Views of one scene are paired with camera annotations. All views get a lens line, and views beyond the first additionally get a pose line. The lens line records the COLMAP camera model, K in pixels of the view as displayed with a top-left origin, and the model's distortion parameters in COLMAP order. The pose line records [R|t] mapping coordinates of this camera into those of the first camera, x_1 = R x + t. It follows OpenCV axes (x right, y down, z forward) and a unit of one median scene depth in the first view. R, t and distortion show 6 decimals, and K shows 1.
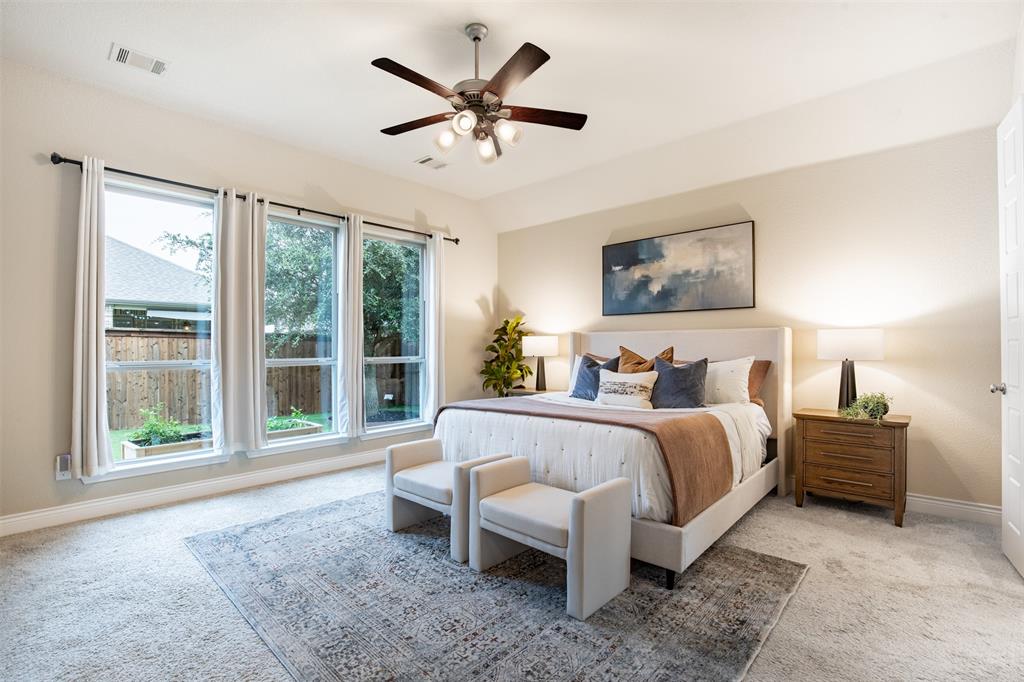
lens RADIAL K [[469.6, 0, 507.0], [0, 469.6, 345.6], [0, 0, 1]] dist [-0.028003, 0.000250]
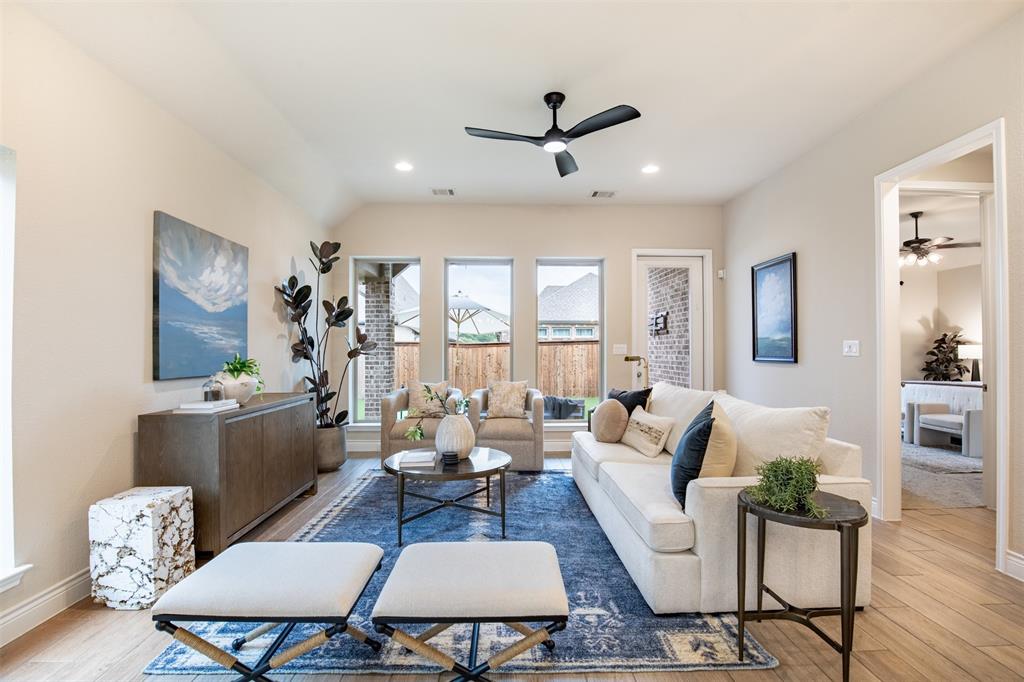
lens RADIAL K [[469.6, 0, 507.0], [0, 469.6, 345.6], [0, 0, 1]] dist [-0.028003, 0.000250]
pose [[0.698871, -0.003677, -0.715238, 0.063955], [-0.000784, 0.999982, -0.005906, -0.008179], [0.715247, 0.004688, 0.698856, -0.941387]]
